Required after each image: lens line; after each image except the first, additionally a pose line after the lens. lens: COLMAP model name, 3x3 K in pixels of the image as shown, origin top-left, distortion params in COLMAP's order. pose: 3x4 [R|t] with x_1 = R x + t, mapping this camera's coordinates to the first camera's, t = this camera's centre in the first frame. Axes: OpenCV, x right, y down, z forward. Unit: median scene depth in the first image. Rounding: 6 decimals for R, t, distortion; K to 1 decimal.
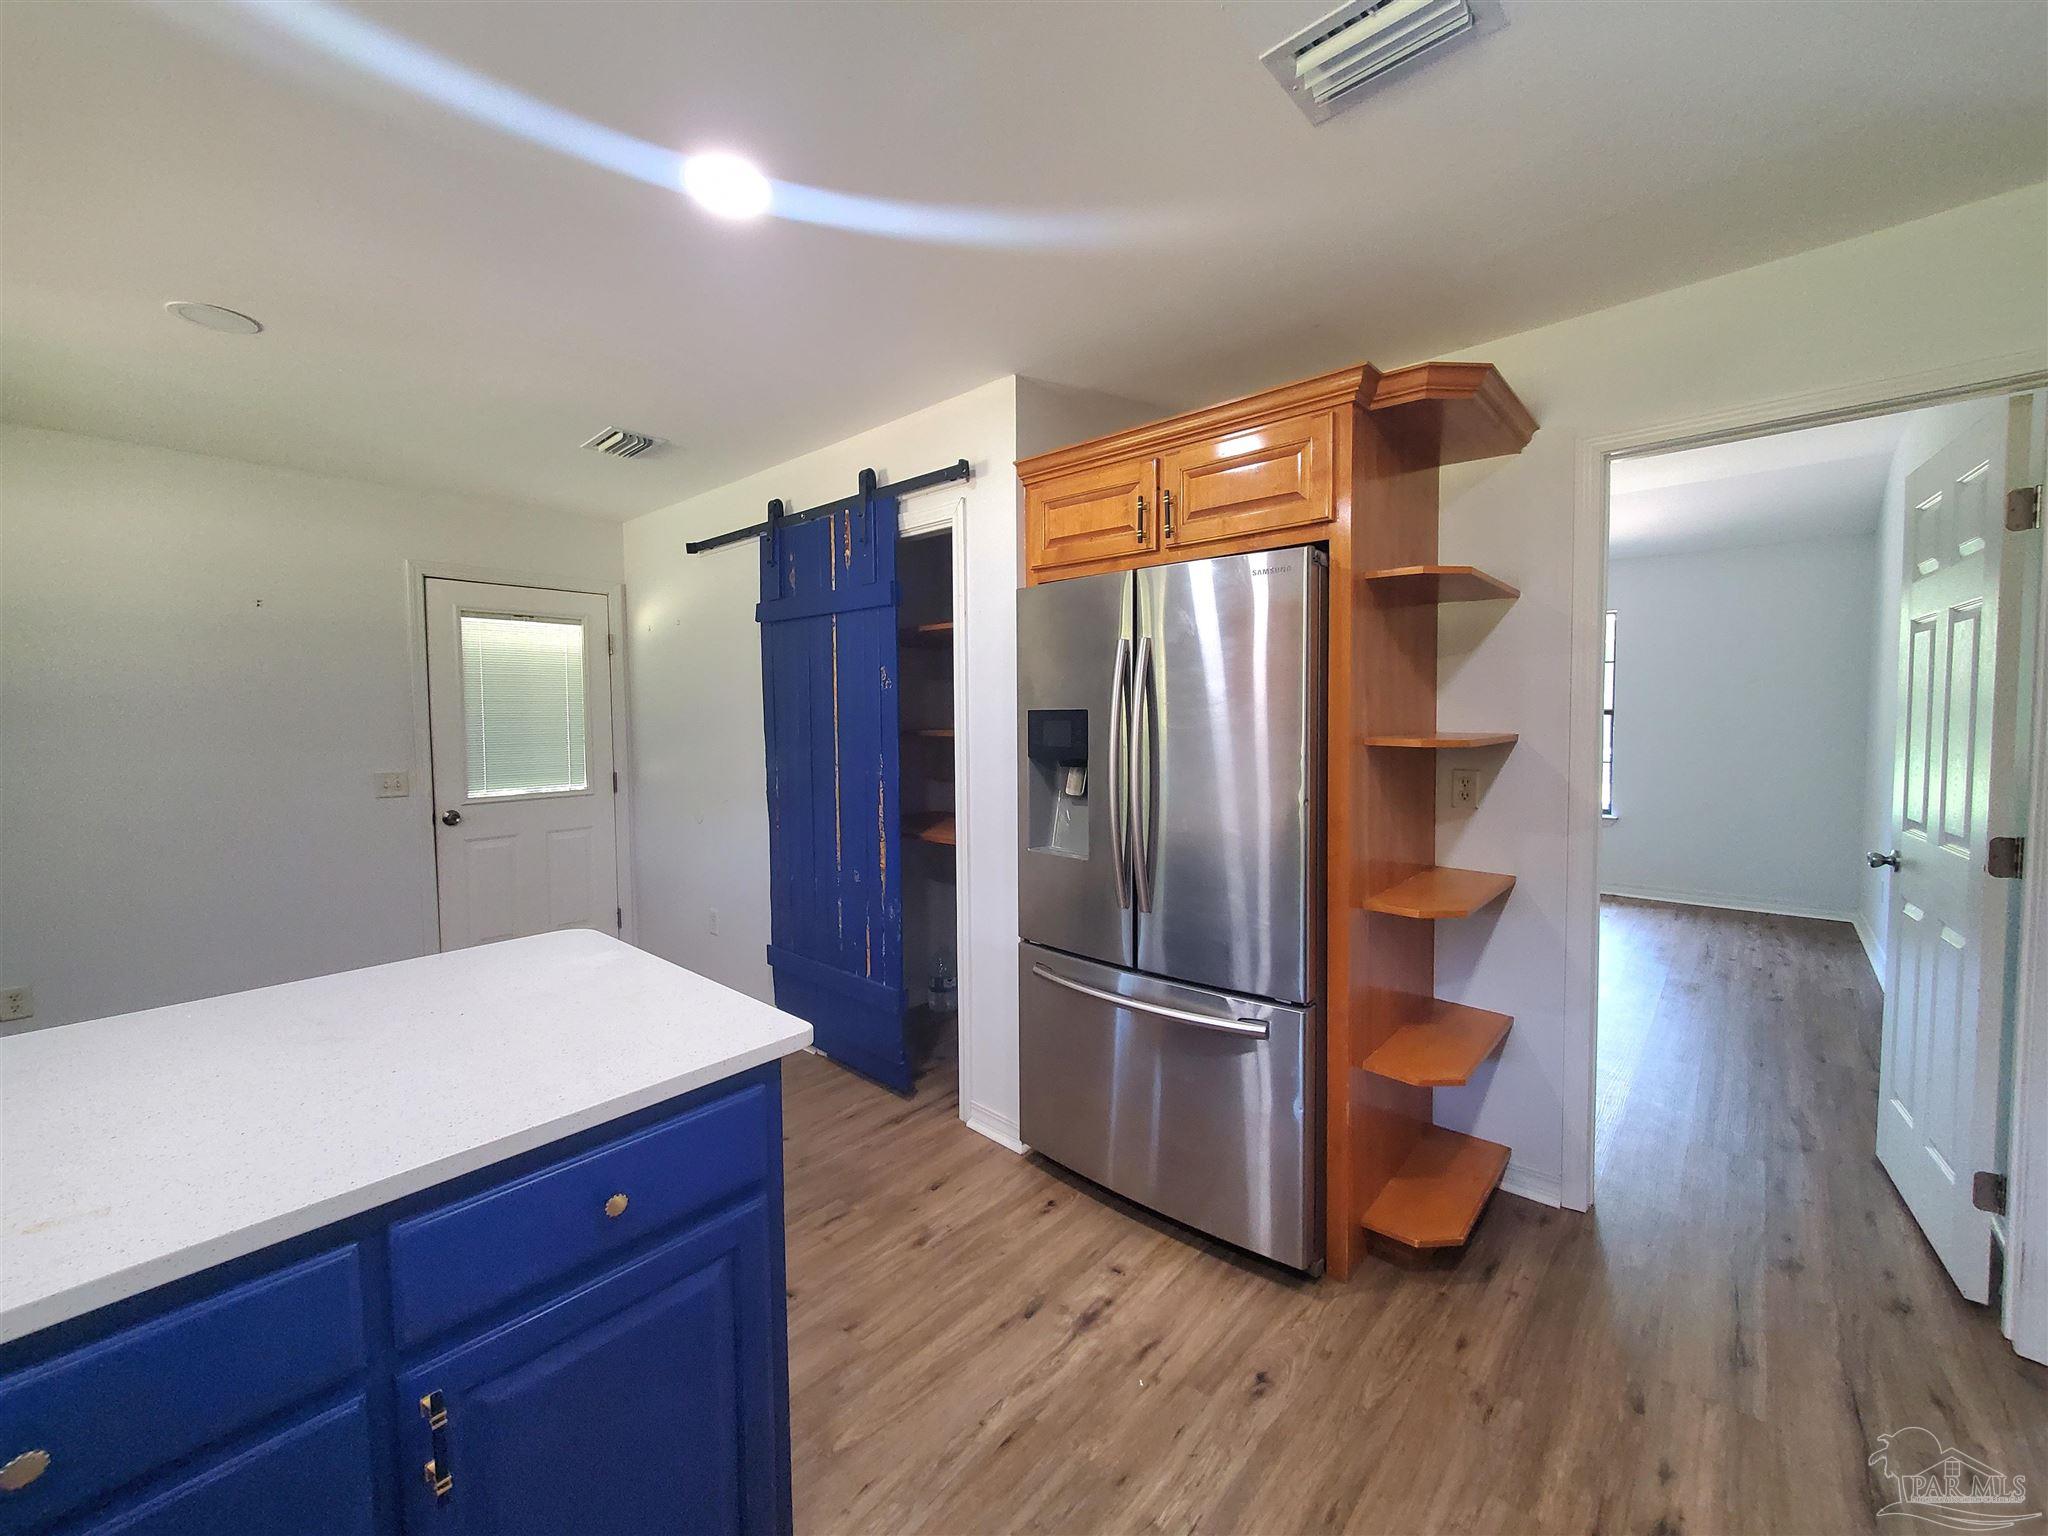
lens RADIAL K [[821.8, 0, 1024.2], [0, 821.8, 757.8], [0, 0, 1]] dist [0.002214, -0.000752]
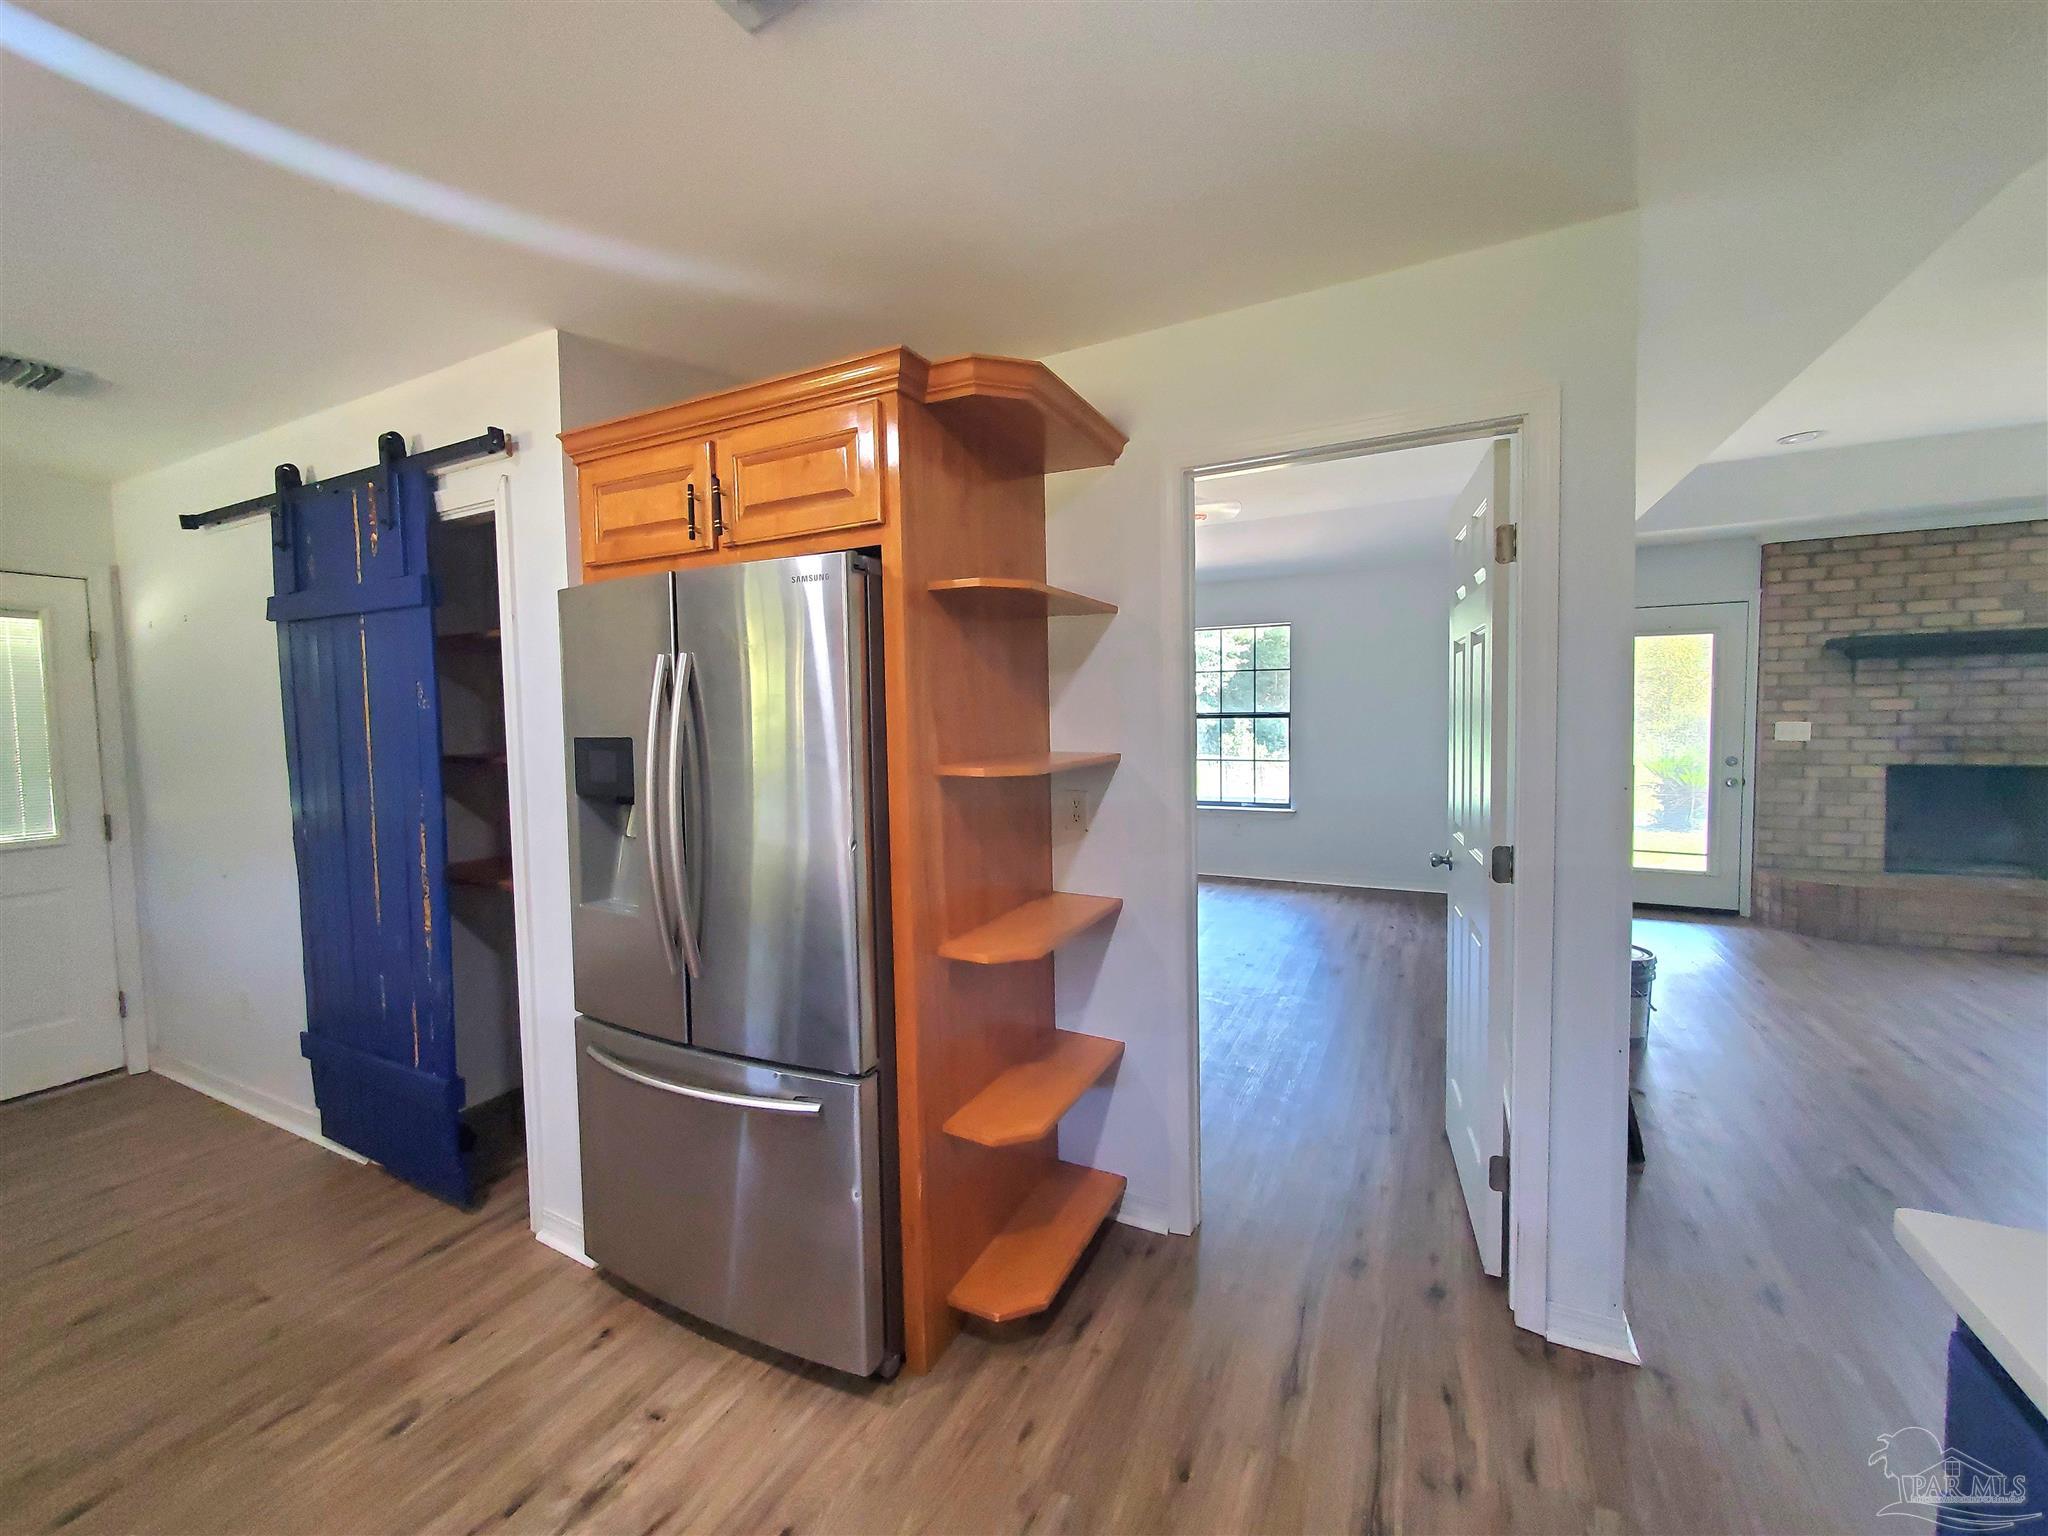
lens RADIAL K [[821.8, 0, 1024.1], [0, 821.8, 757.9], [0, 0, 1]] dist [0.002214, -0.000752]
pose [[0.966605, -0.024677, 0.255080, 0.244172], [0.024295, 0.999694, 0.004651, -0.030991], [-0.255117, 0.001702, 0.966909, 0.090226]]
